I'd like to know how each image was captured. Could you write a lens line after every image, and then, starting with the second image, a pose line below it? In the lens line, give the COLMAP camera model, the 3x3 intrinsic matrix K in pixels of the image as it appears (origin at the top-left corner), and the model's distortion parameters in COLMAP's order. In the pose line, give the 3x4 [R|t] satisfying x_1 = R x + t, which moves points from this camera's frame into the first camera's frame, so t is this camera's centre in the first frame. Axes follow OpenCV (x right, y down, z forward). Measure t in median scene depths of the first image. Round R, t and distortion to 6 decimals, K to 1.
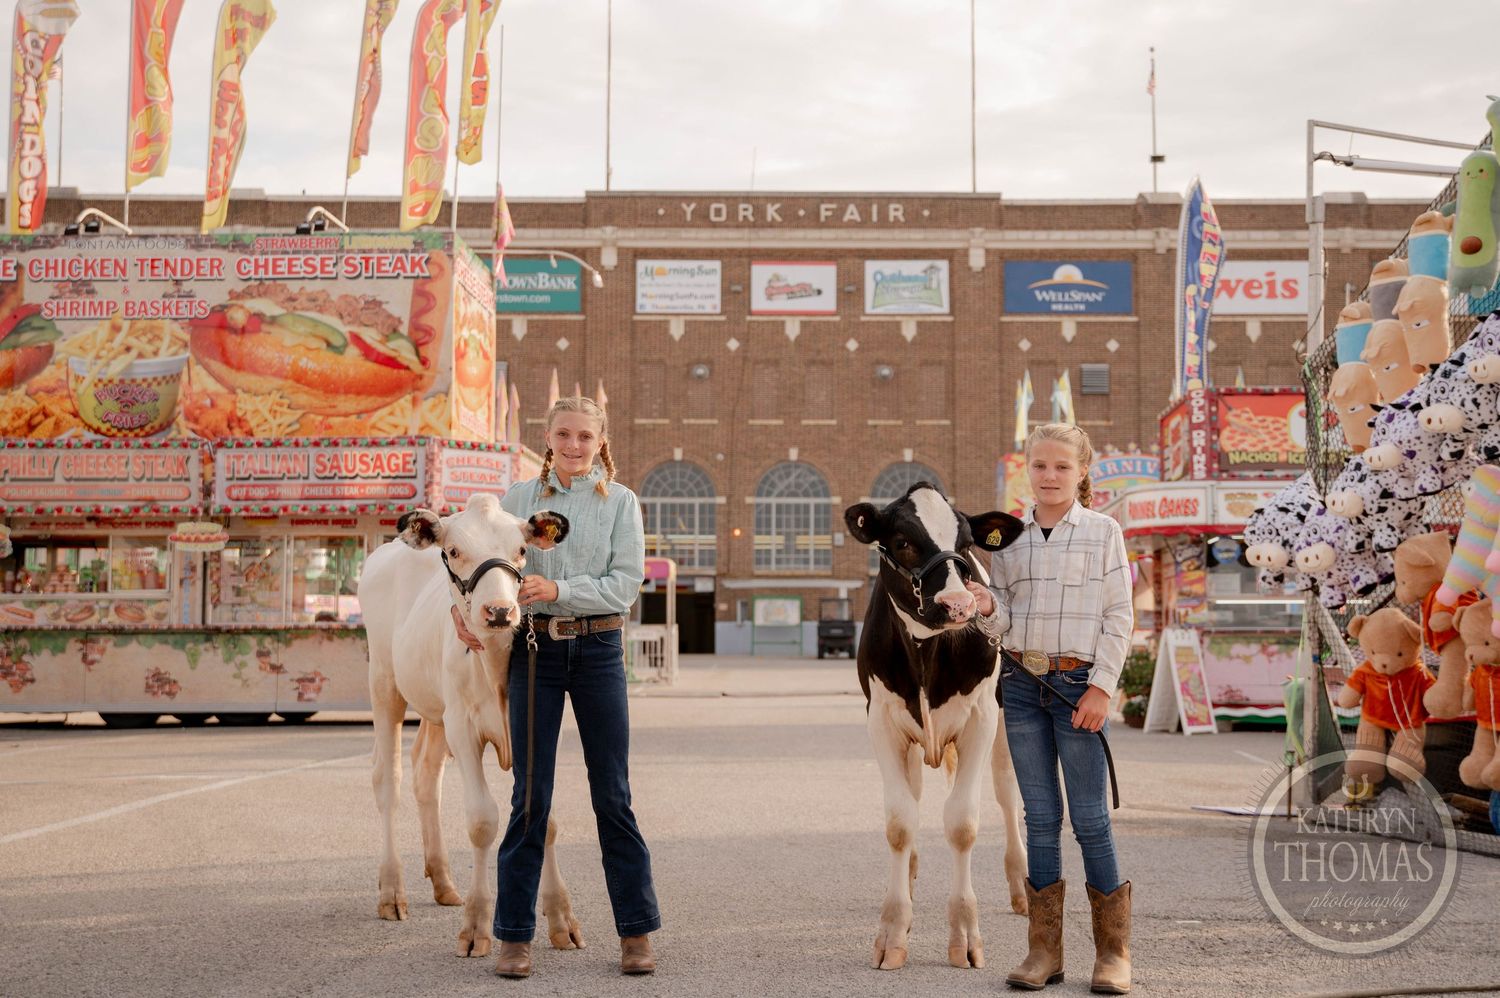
lens RADIAL K [[2095.7, 0, 750.0], [0, 2095.7, 499.0], [0, 0, 1]] dist [0.033973, 0.017246]
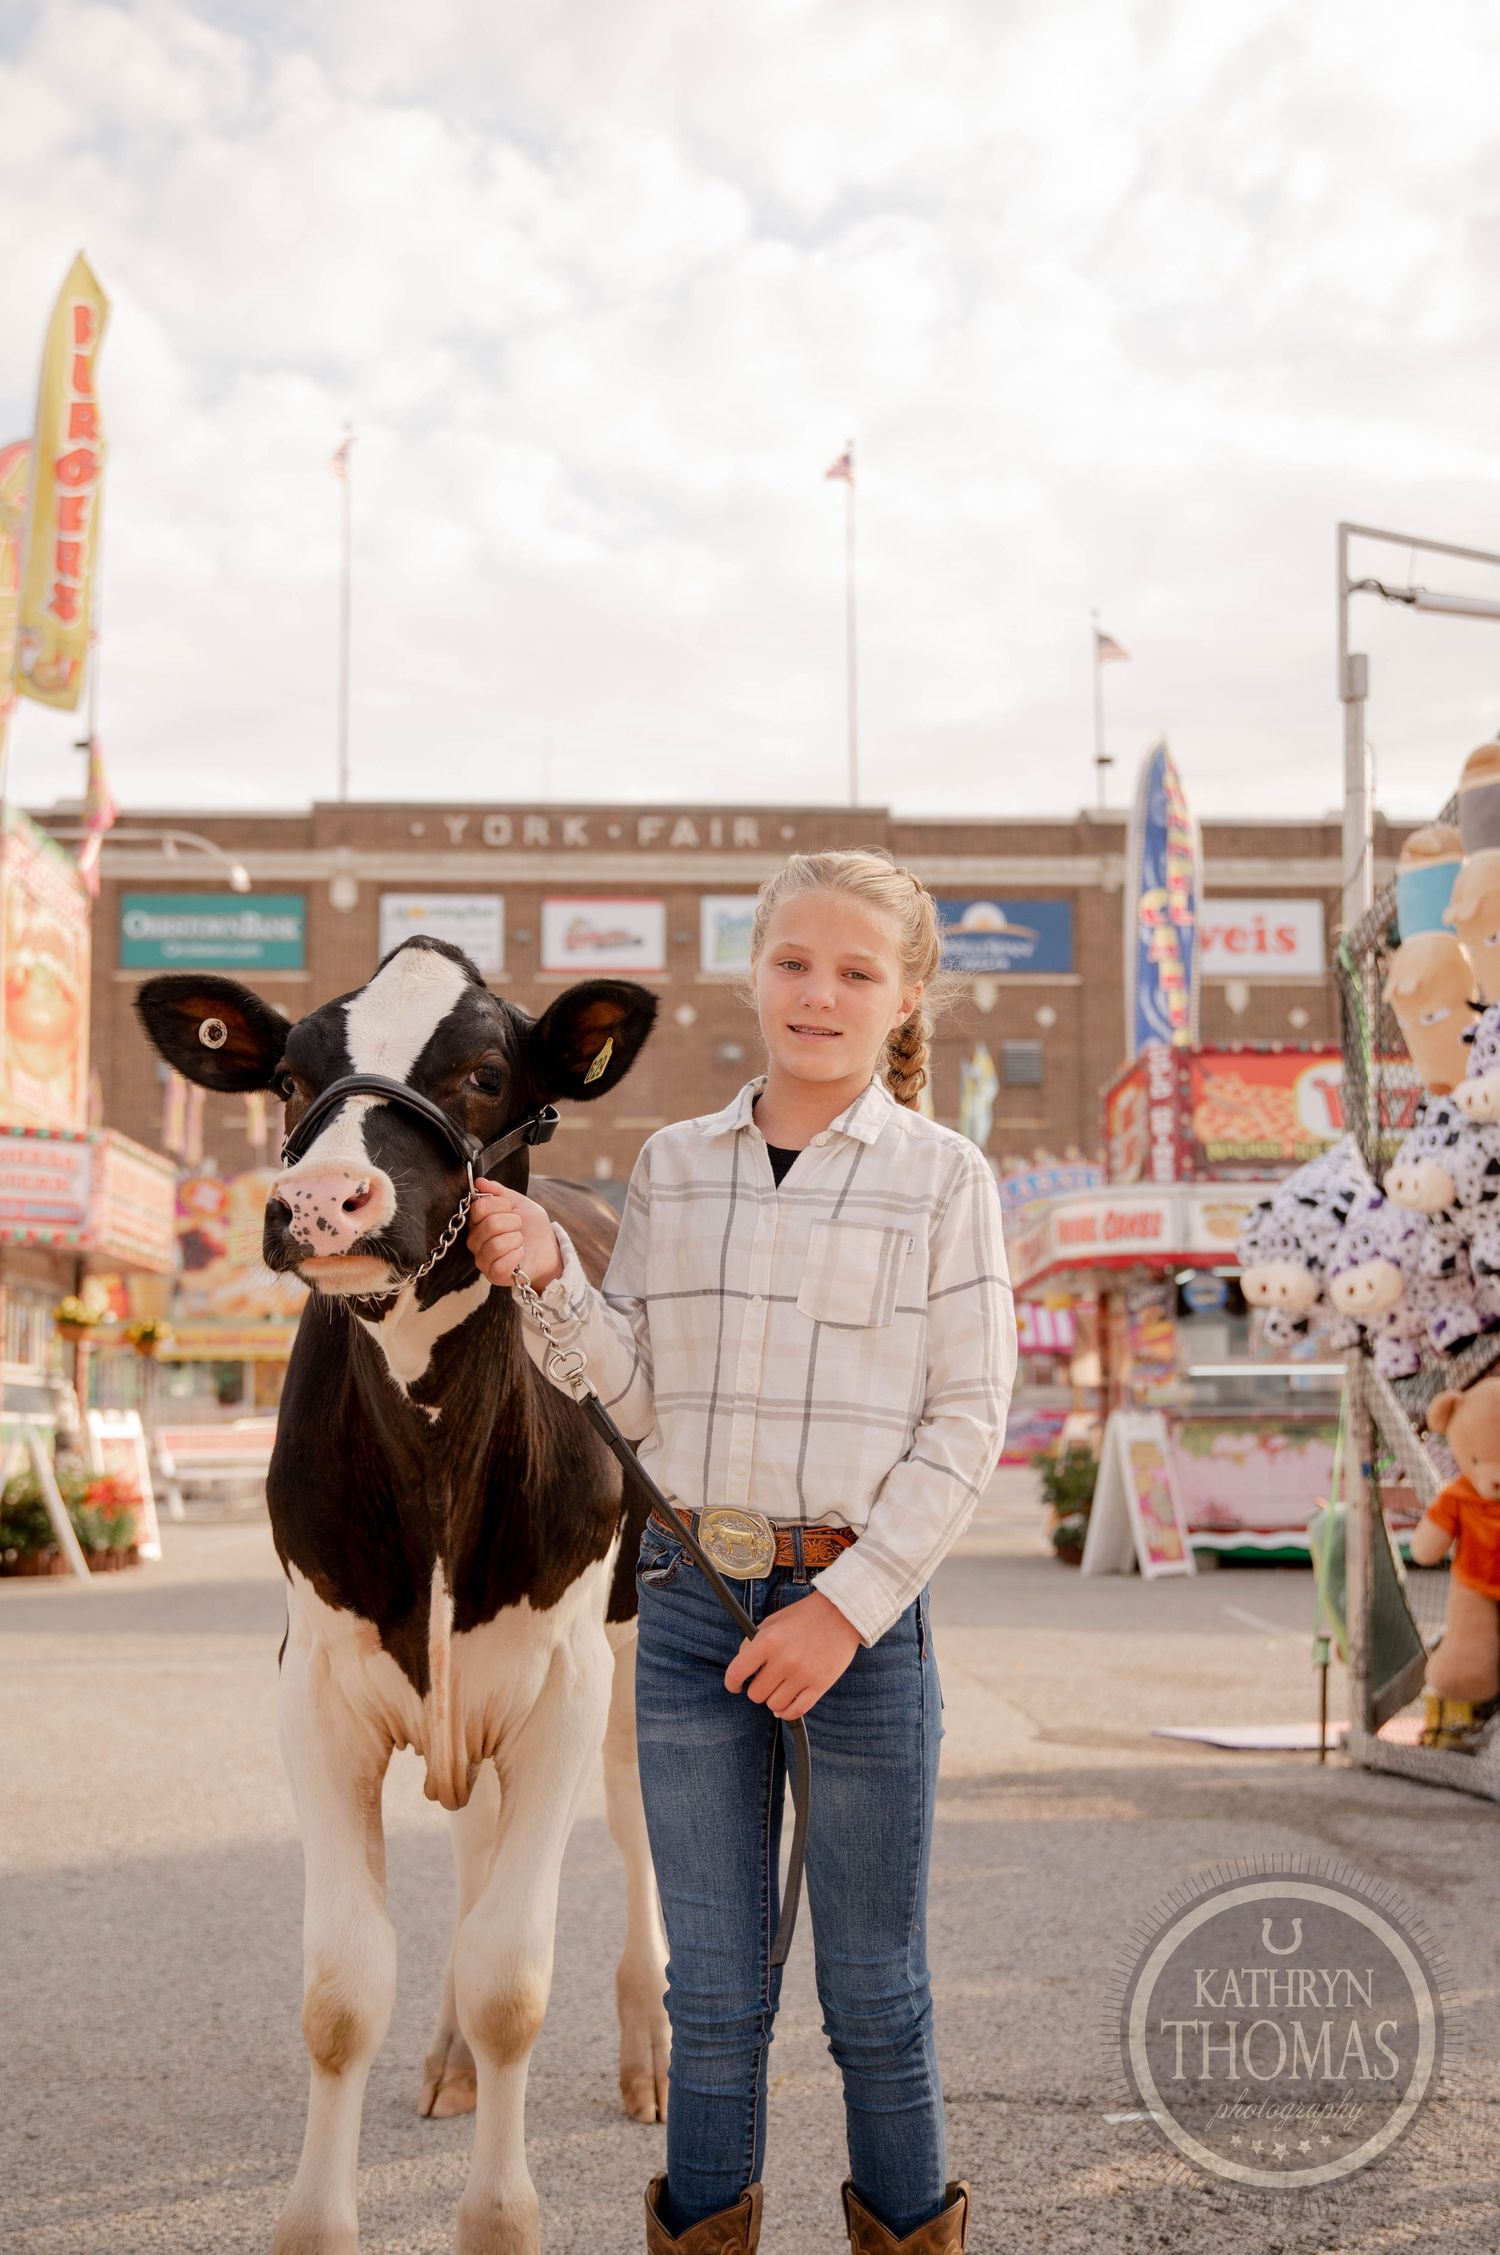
lens RADIAL K [[2849.5, 0, 750.0], [0, 2849.5, 1127.5], [0, 0, 1]] dist [-0.008304, 0.012220]
pose [[0.997846, -0.002323, 0.065566, 0.026288], [0.004815, 0.999271, -0.037873, 0.006019], [-0.065430, 0.038107, 0.997129, 0.117803]]
